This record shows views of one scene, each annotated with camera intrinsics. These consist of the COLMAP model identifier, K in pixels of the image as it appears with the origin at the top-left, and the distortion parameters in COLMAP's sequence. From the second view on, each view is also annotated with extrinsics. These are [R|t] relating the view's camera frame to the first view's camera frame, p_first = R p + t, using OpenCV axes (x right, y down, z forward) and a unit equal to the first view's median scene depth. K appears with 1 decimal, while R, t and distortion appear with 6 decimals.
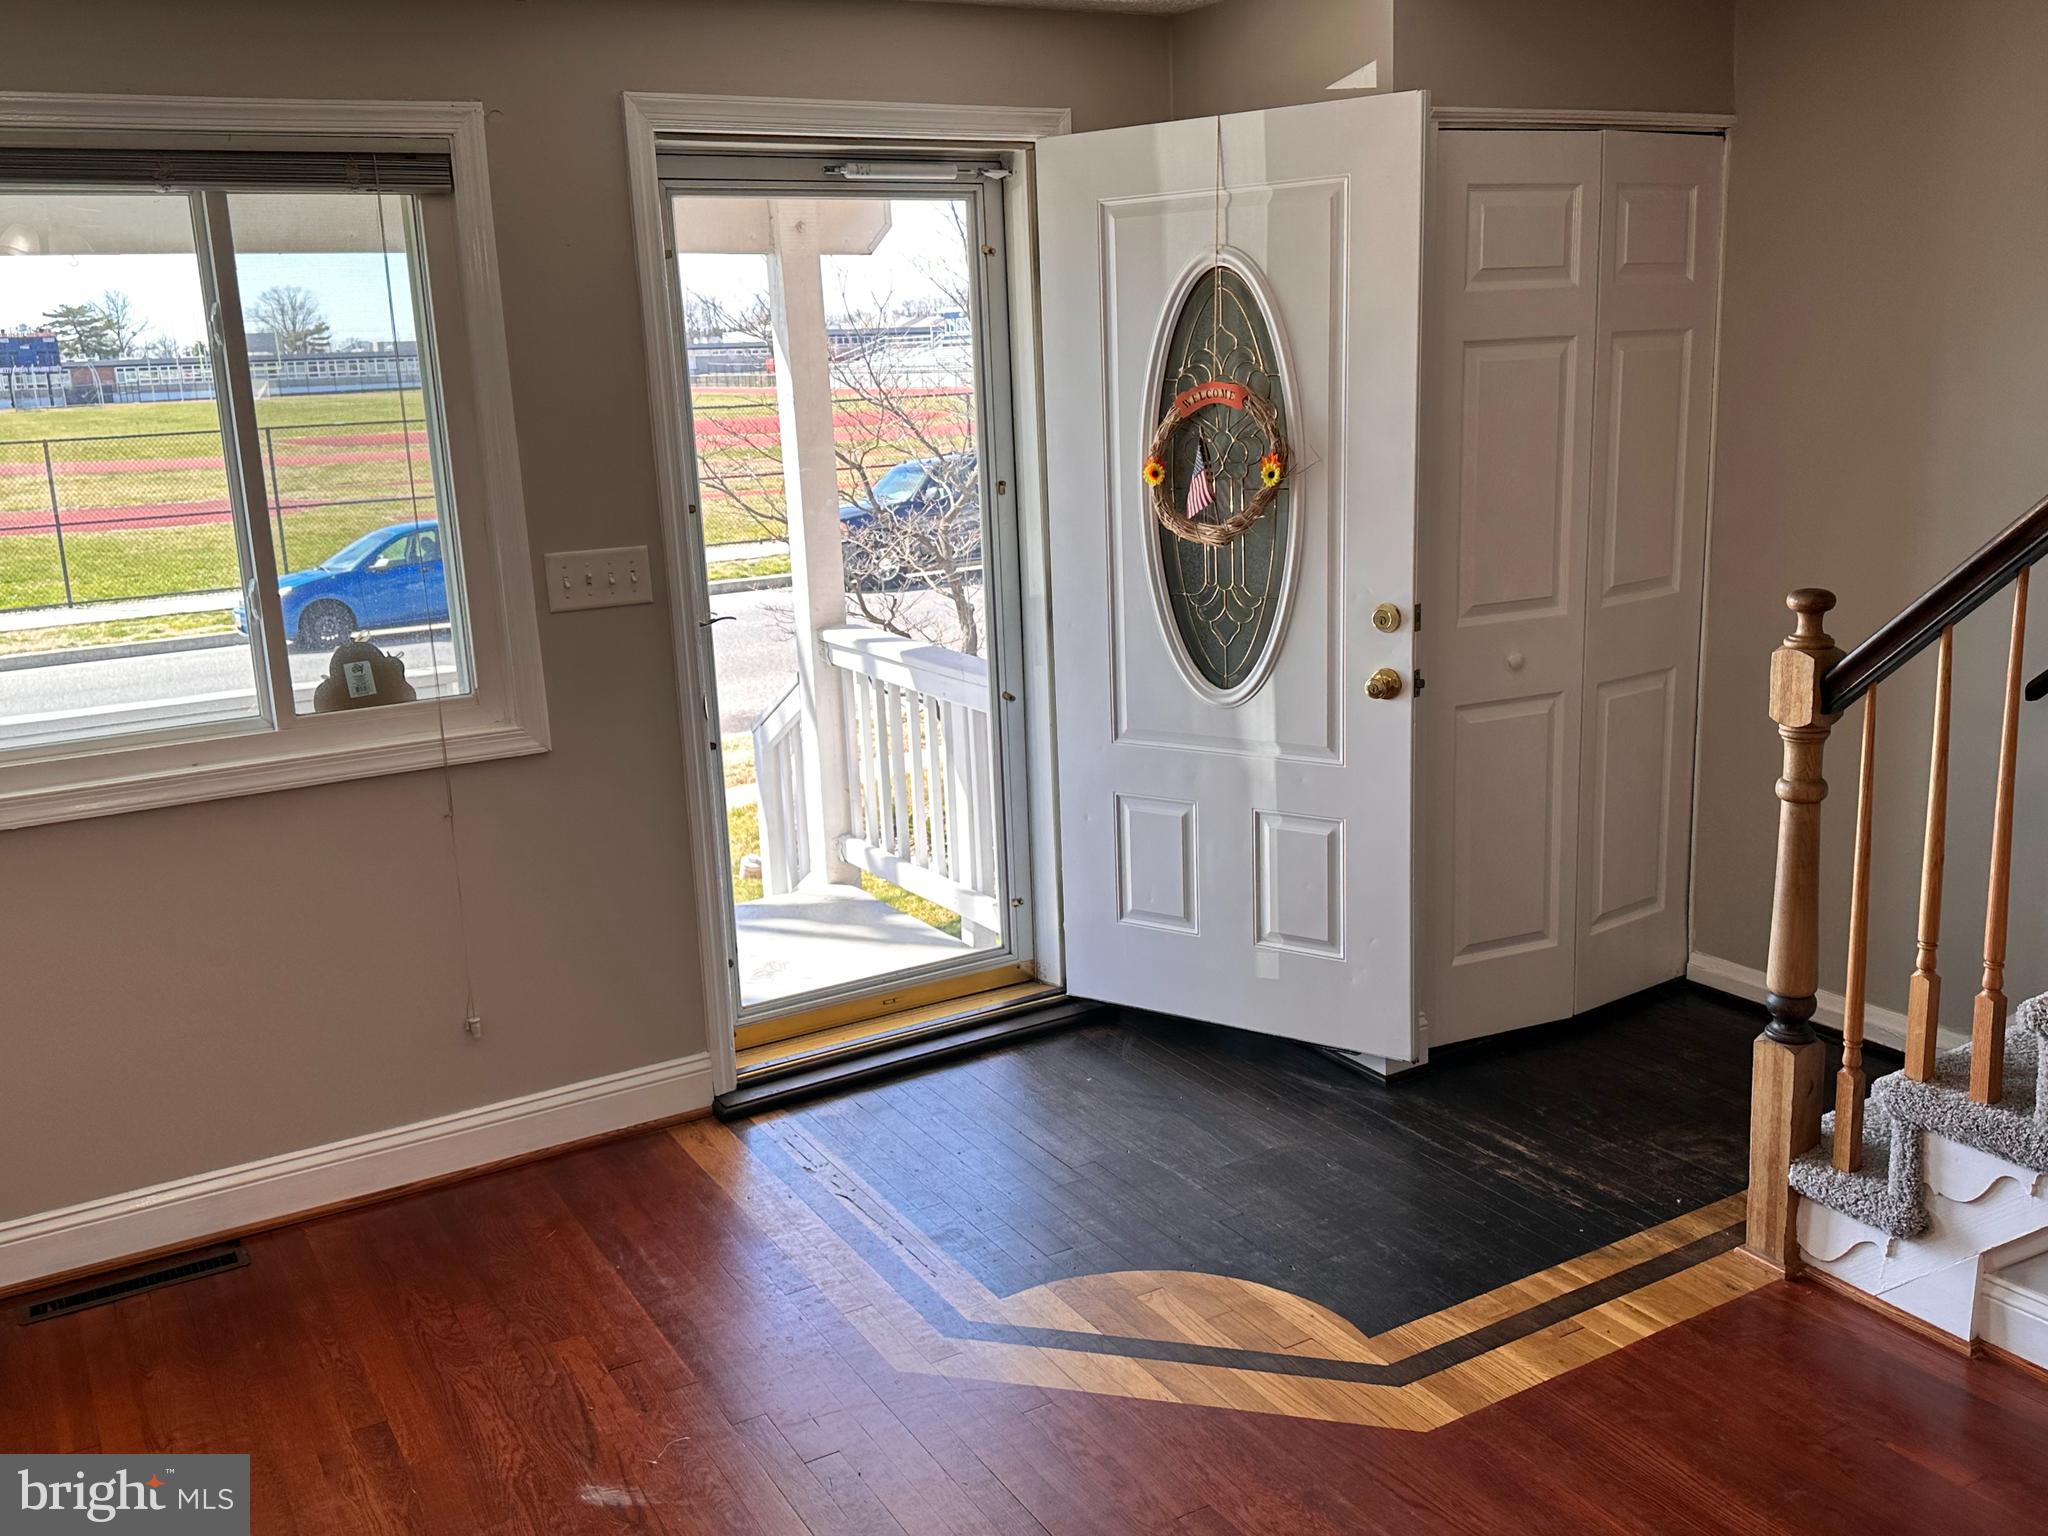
lens RADIAL K [[1782.5, 0, 1028.7], [0, 1782.5, 777.4], [0, 0, 1]] dist [0.073911, -0.094117]
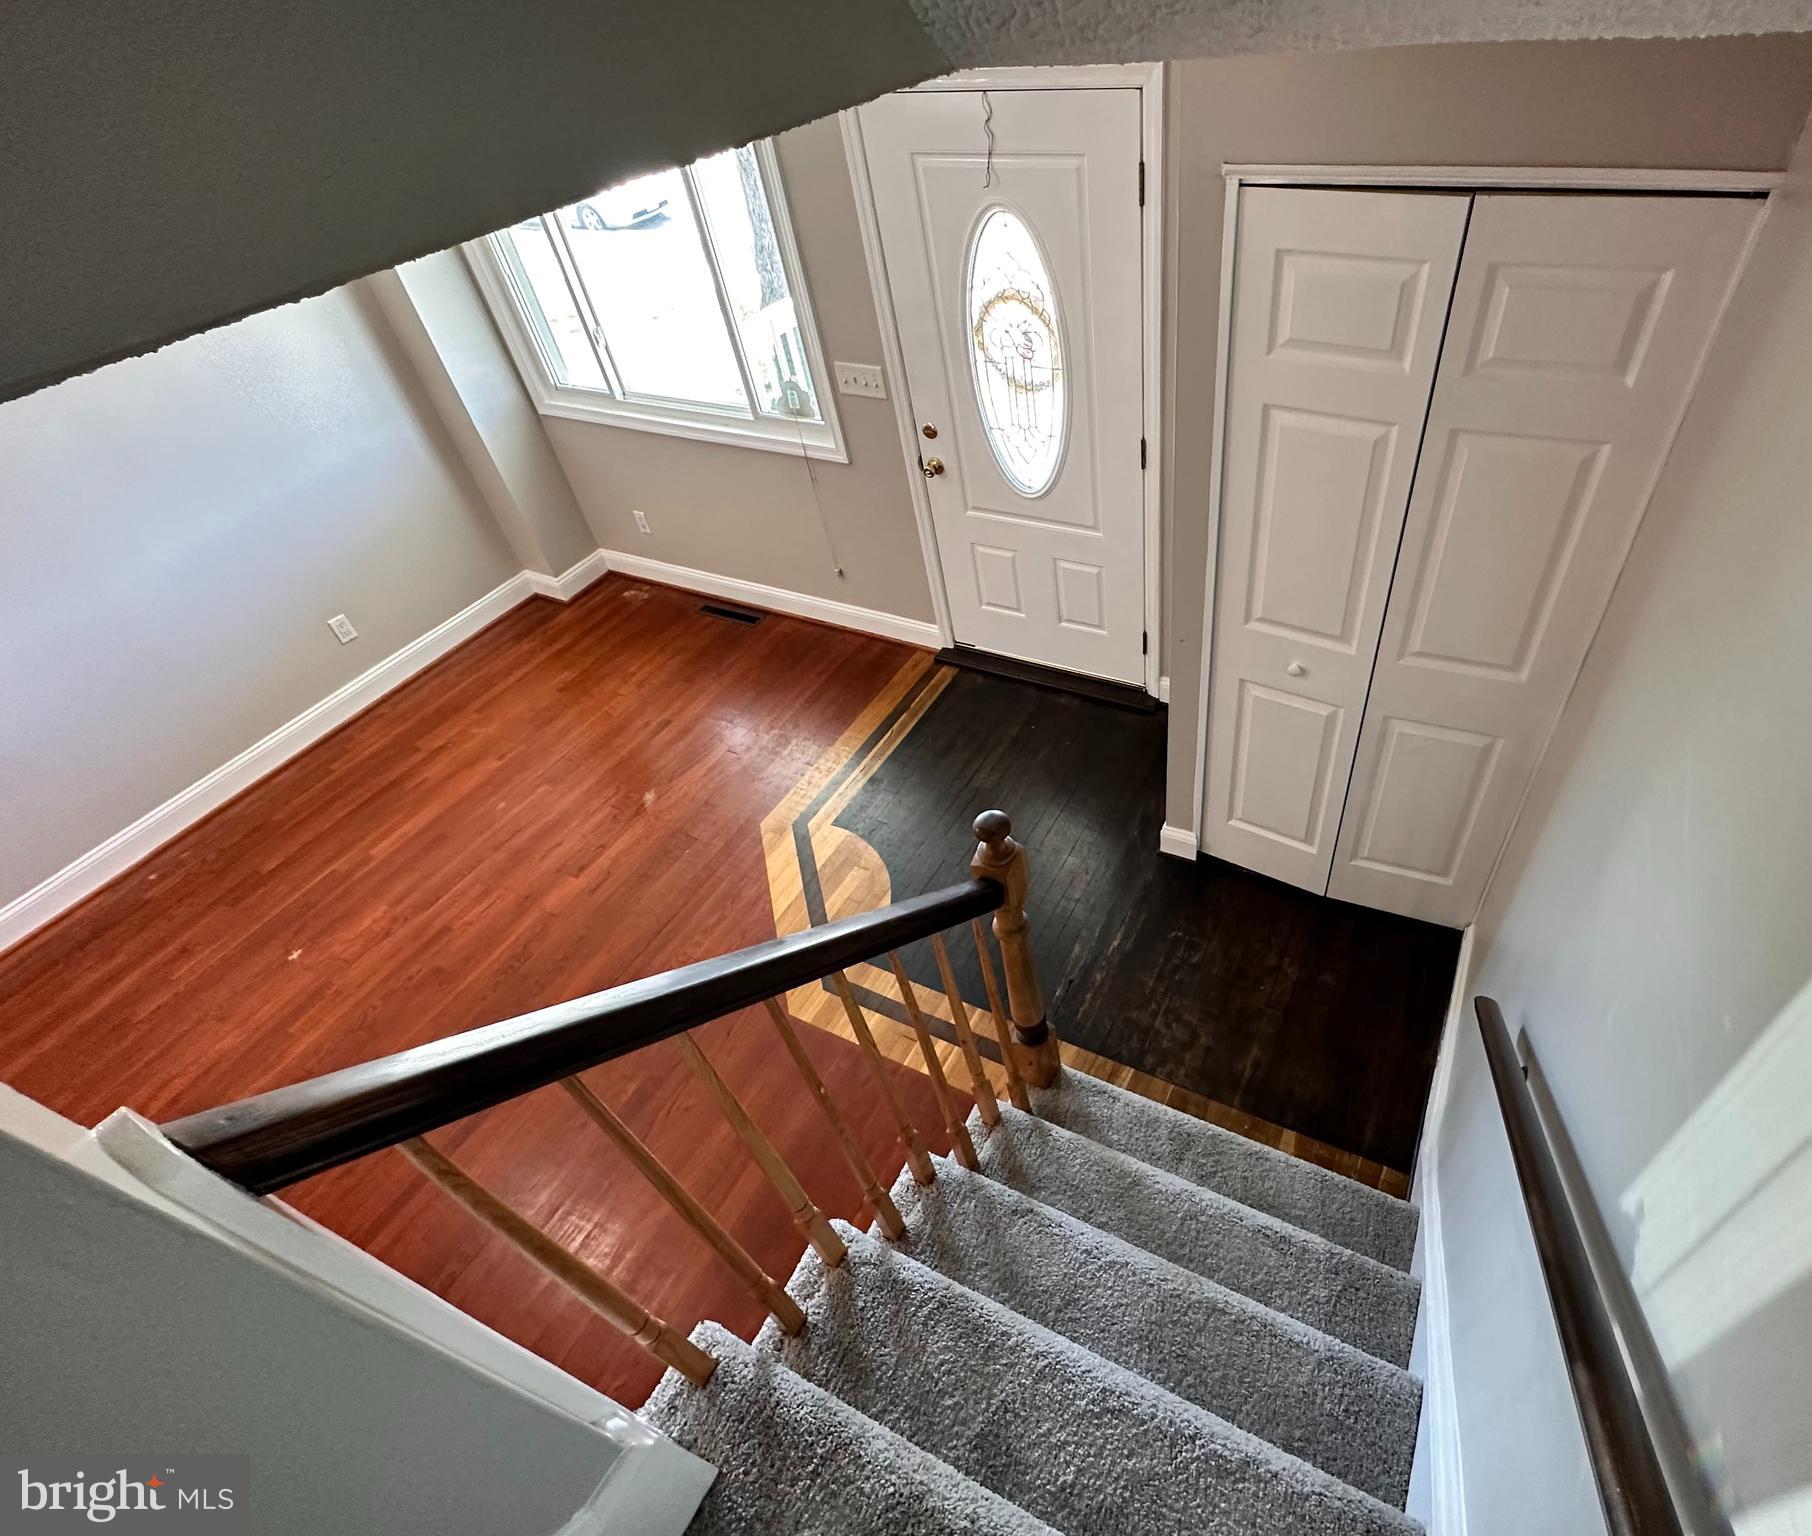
lens RADIAL K [[920.9, 0, 1064.0], [0, 920.9, 750.1], [0, 0, 1]] dist [-0.013796, -0.001140]
pose [[0.562792, 0.565704, -0.602697, 0.363324], [-0.141950, 0.784441, 0.603741, -0.230167], [0.814319, -0.254227, 0.521779, 0.334421]]
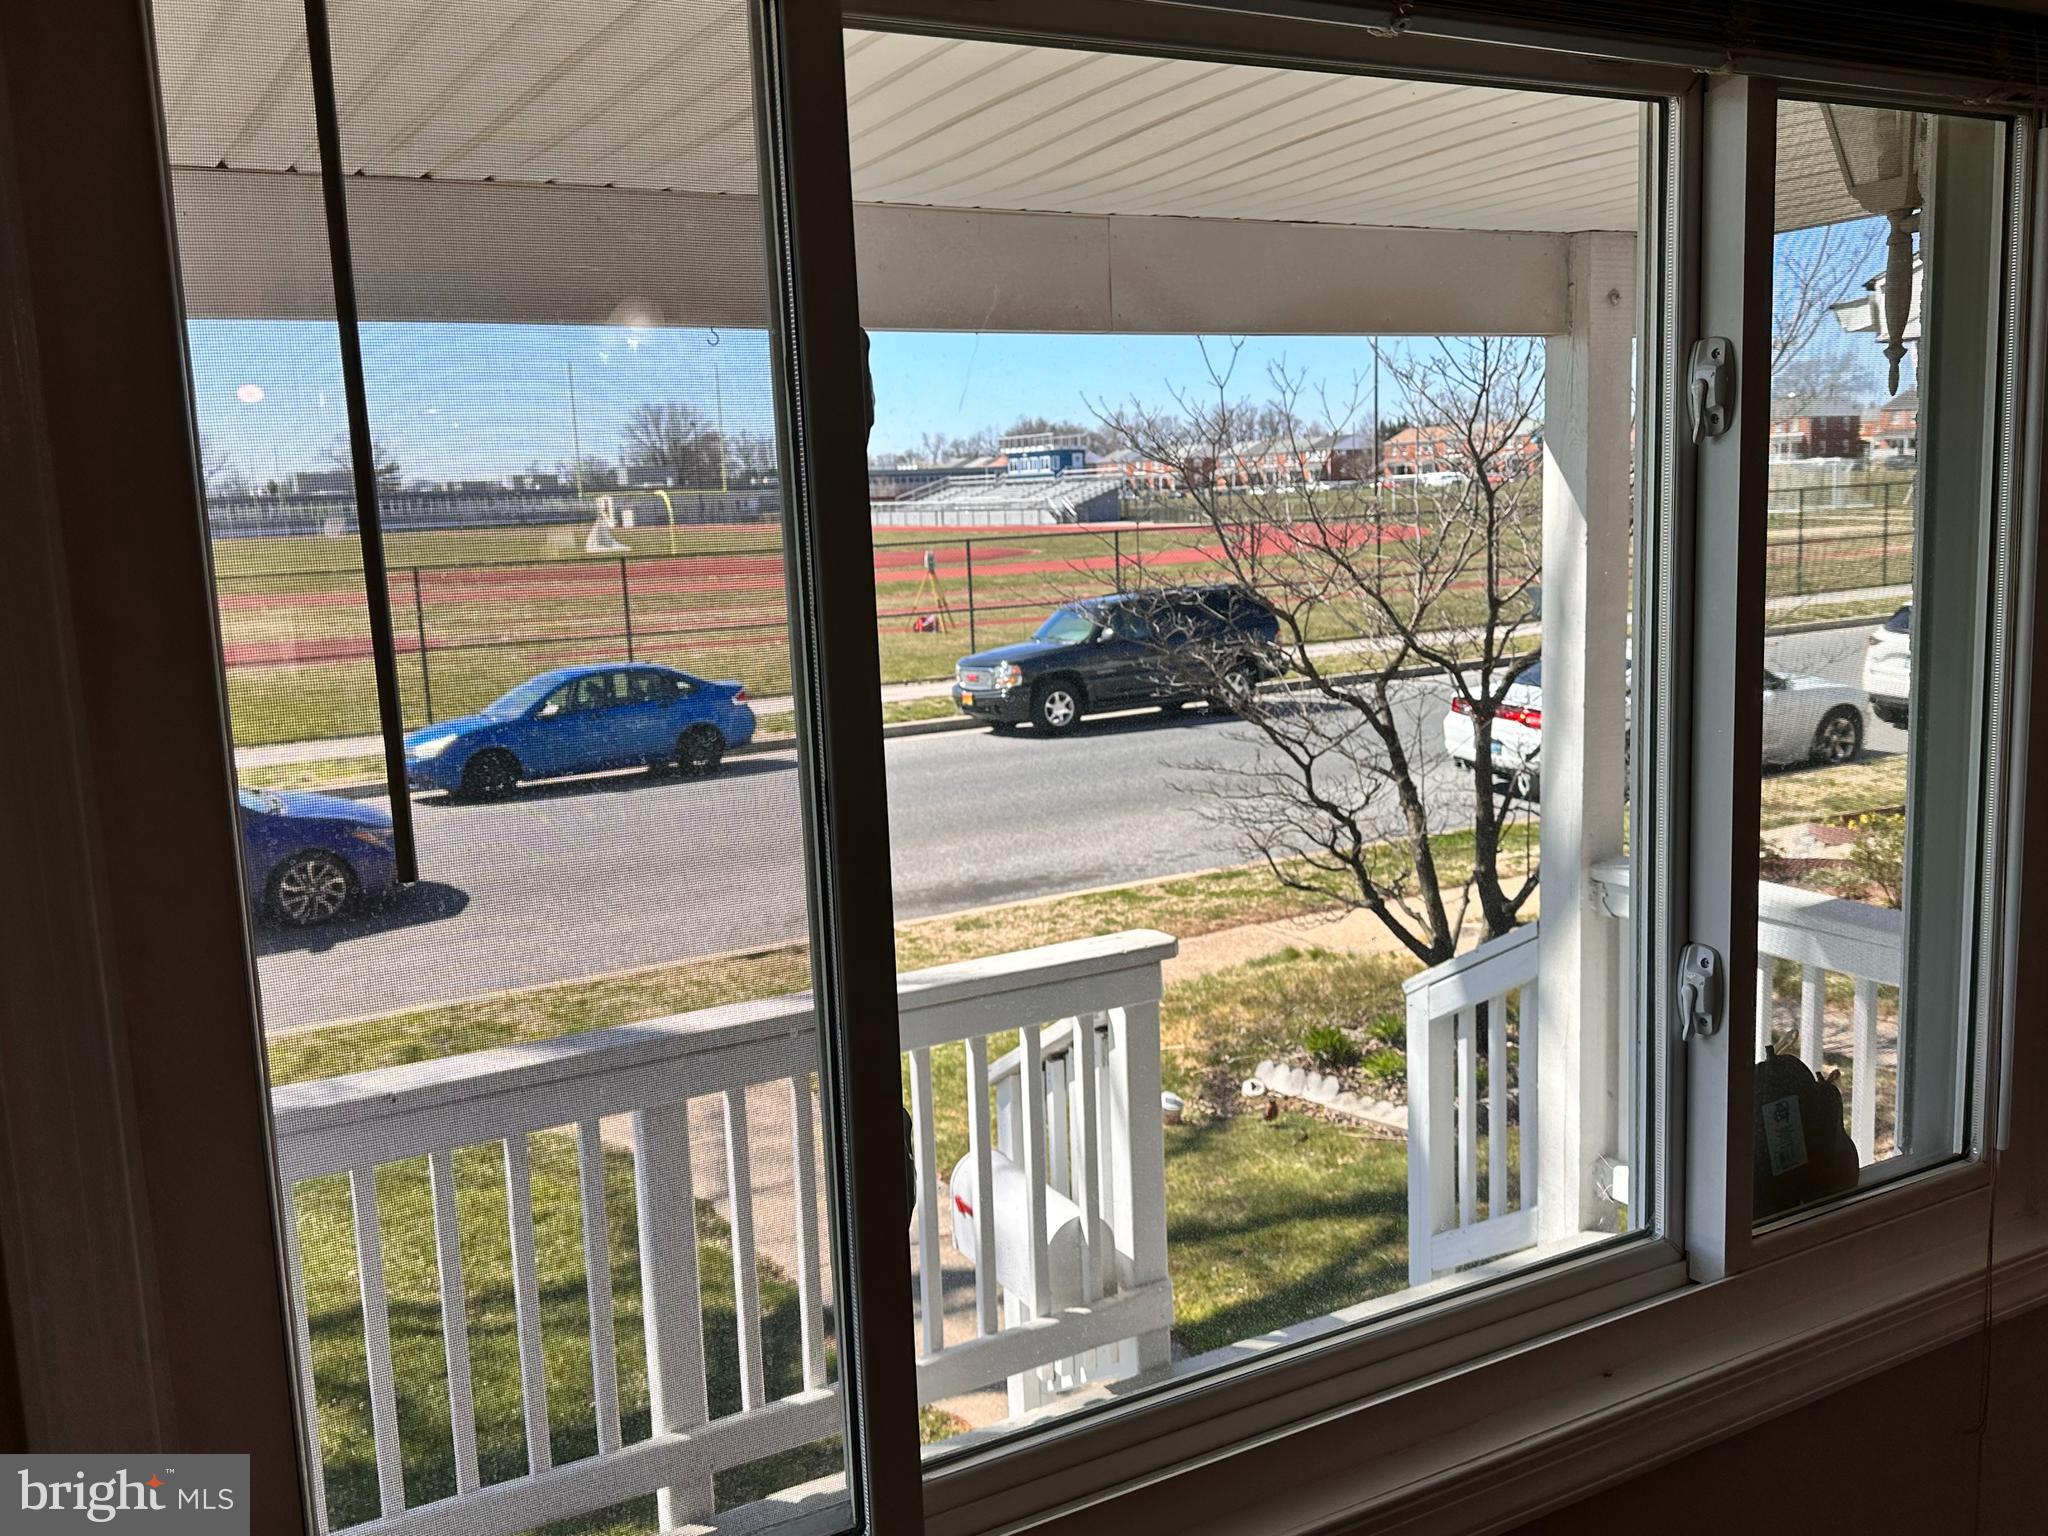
lens RADIAL K [[1782.5, 0, 1038.7], [0, 1782.5, 770.1], [0, 0, 1]] dist [0.073911, -0.094117]
pose [[0.999723, 0.006040, -0.022734, -0.307222], [-0.007806, 0.996893, -0.078385, -0.061062], [0.022190, 0.078541, 0.996664, 0.287280]]
